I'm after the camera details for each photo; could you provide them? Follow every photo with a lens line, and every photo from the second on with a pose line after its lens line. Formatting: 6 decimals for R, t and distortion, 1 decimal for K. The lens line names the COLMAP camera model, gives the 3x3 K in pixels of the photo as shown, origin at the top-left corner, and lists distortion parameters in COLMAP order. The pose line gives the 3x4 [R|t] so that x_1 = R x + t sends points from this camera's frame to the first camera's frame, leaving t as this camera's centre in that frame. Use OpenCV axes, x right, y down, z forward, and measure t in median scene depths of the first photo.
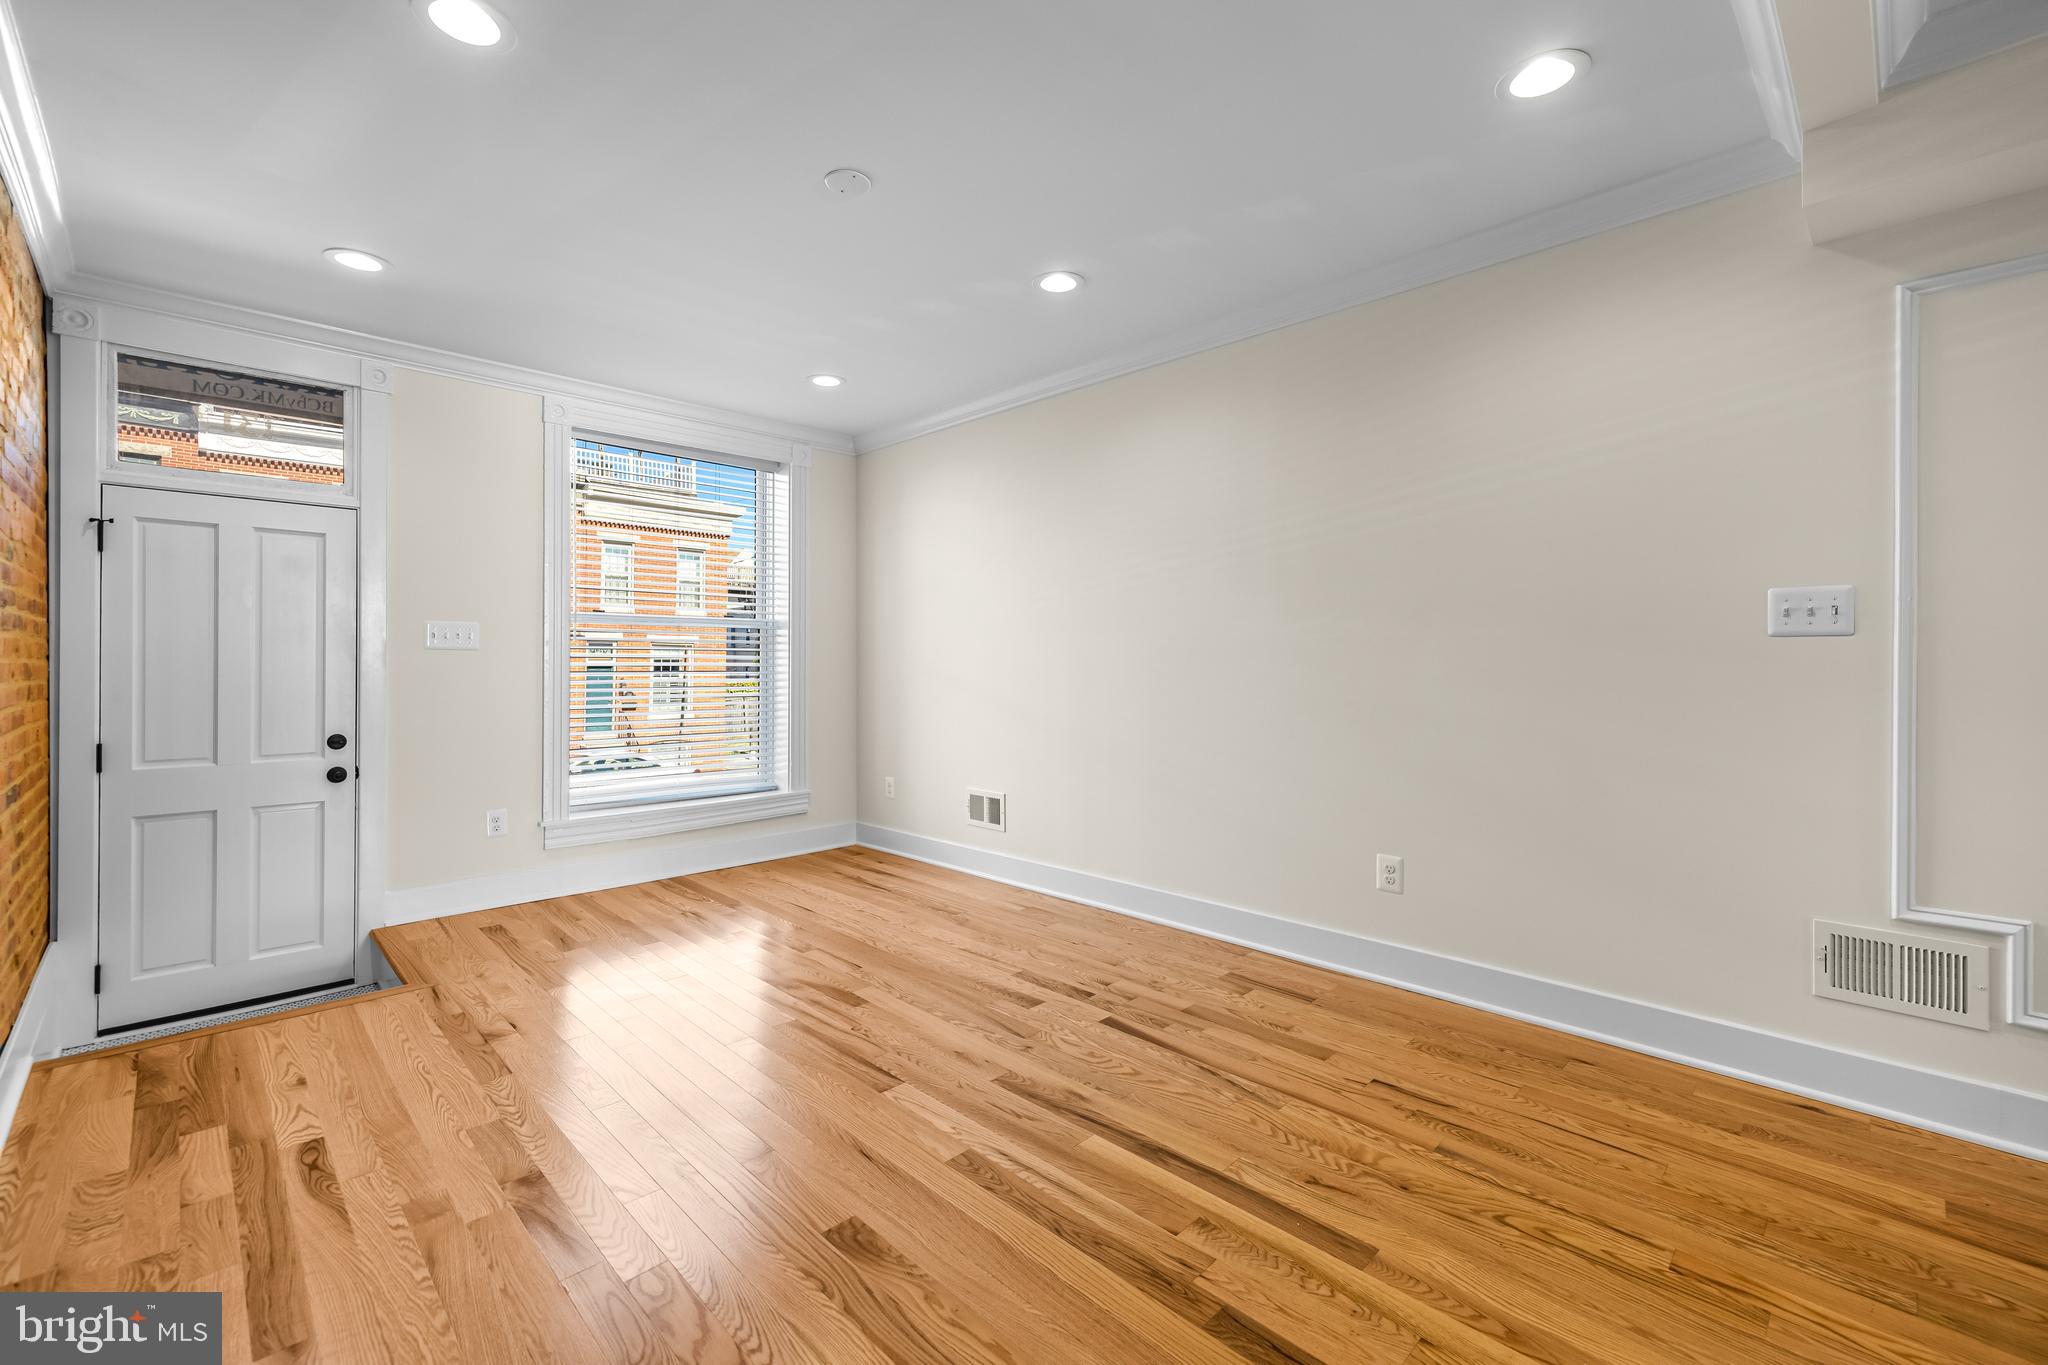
lens RADIAL K [[860.9, 0, 1013.9], [0, 860.9, 663.9], [0, 0, 1]] dist [0.002499, -0.000066]
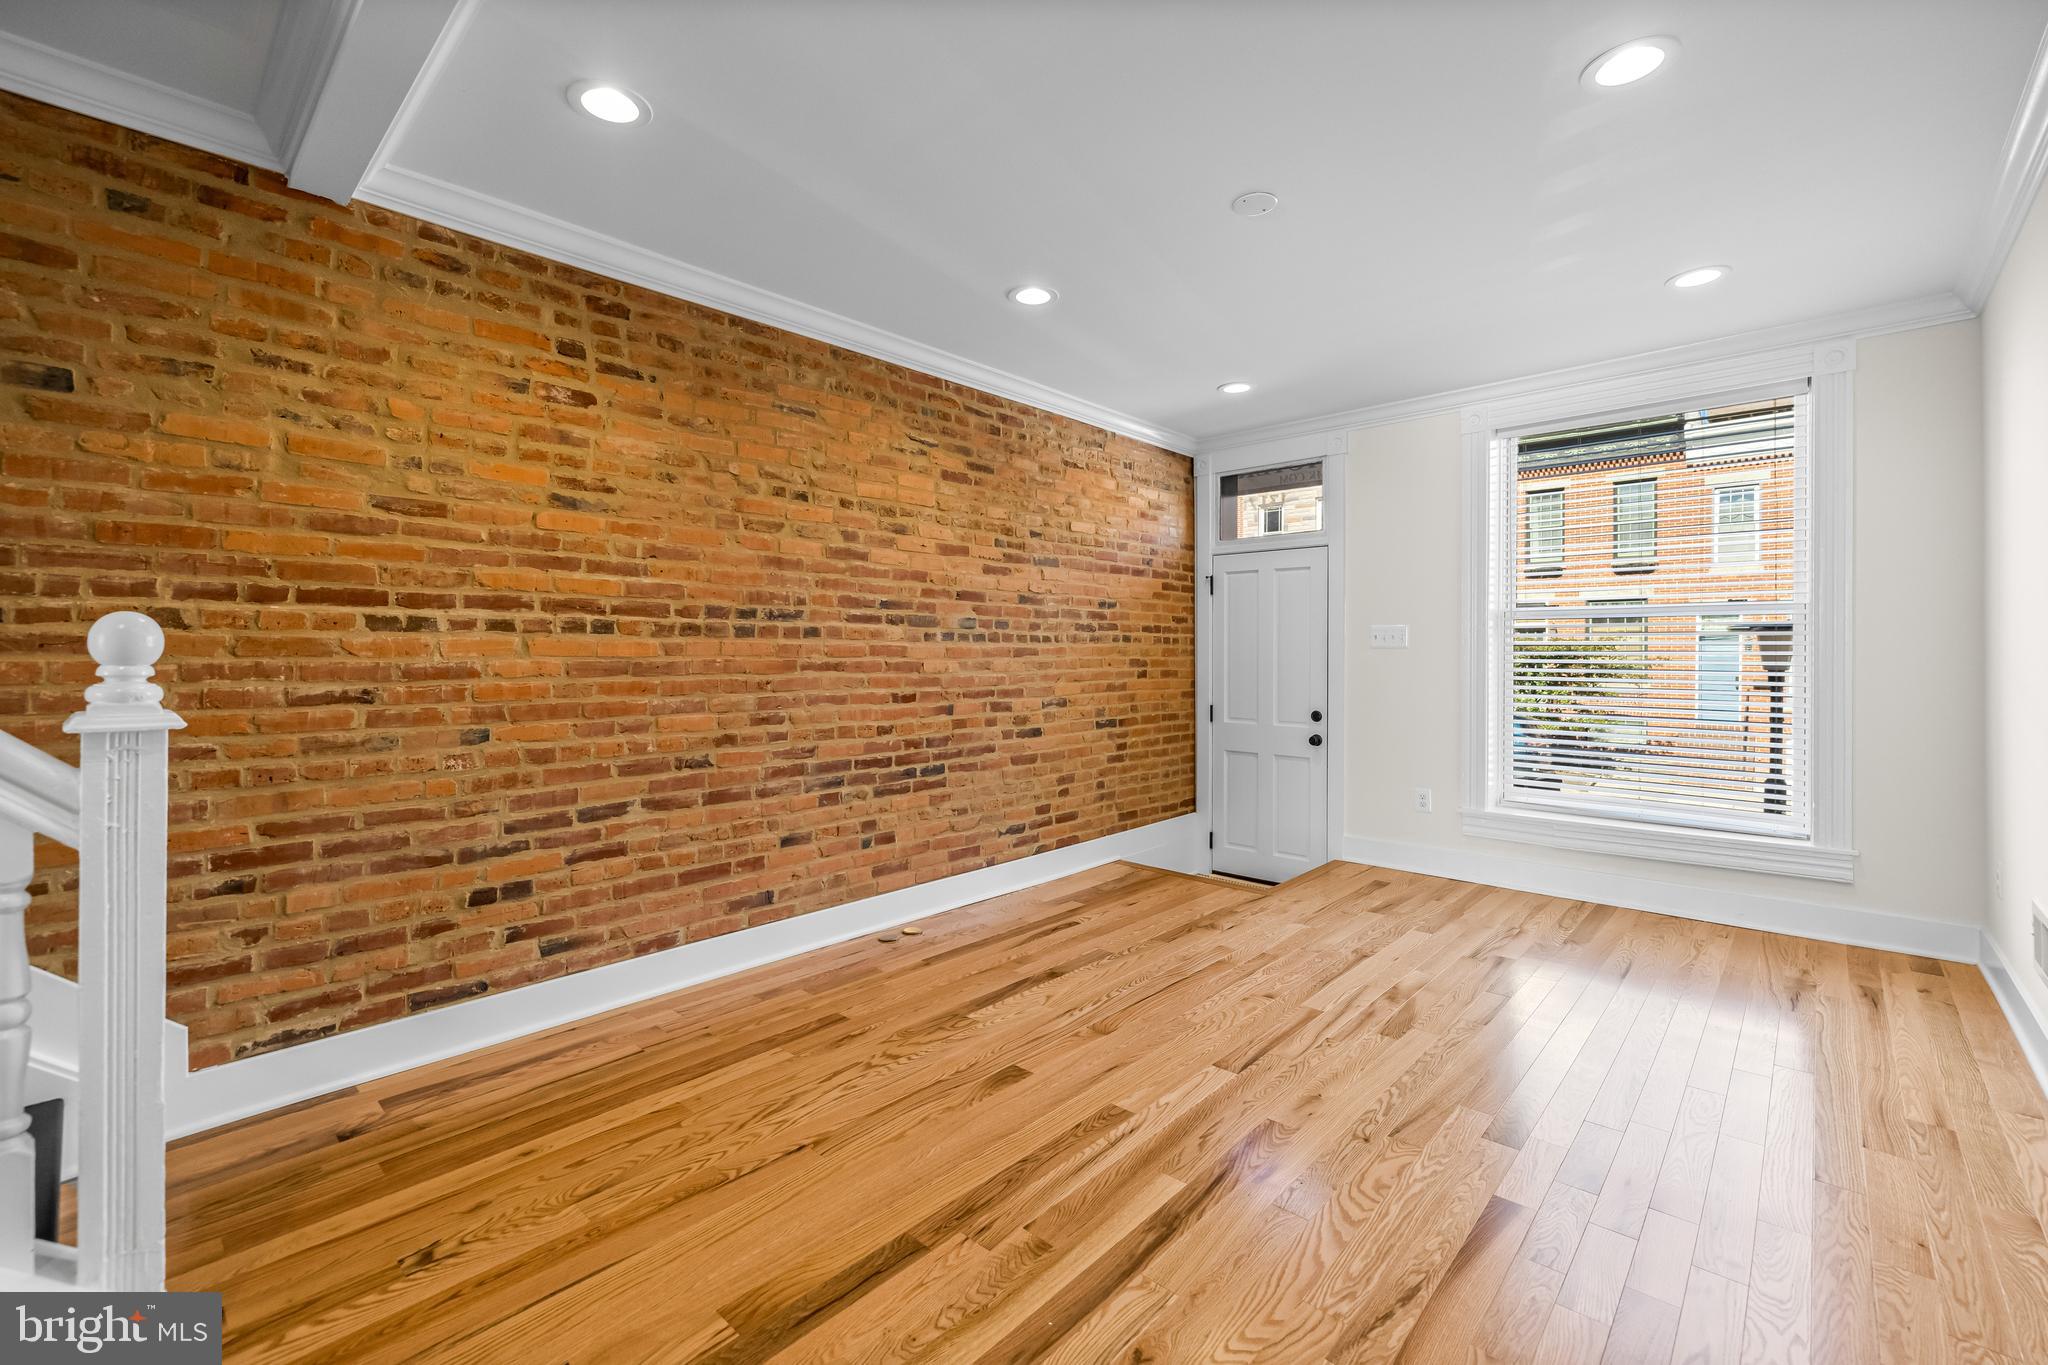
lens RADIAL K [[860.9, 0, 1010.9], [0, 860.9, 656.1], [0, 0, 1]] dist [0.002499, -0.000066]
pose [[0.046158, -0.000512, -0.998934, 0.771278], [-0.002551, 0.999997, -0.000630, -0.005213], [0.998931, 0.002578, 0.046157, 0.602623]]
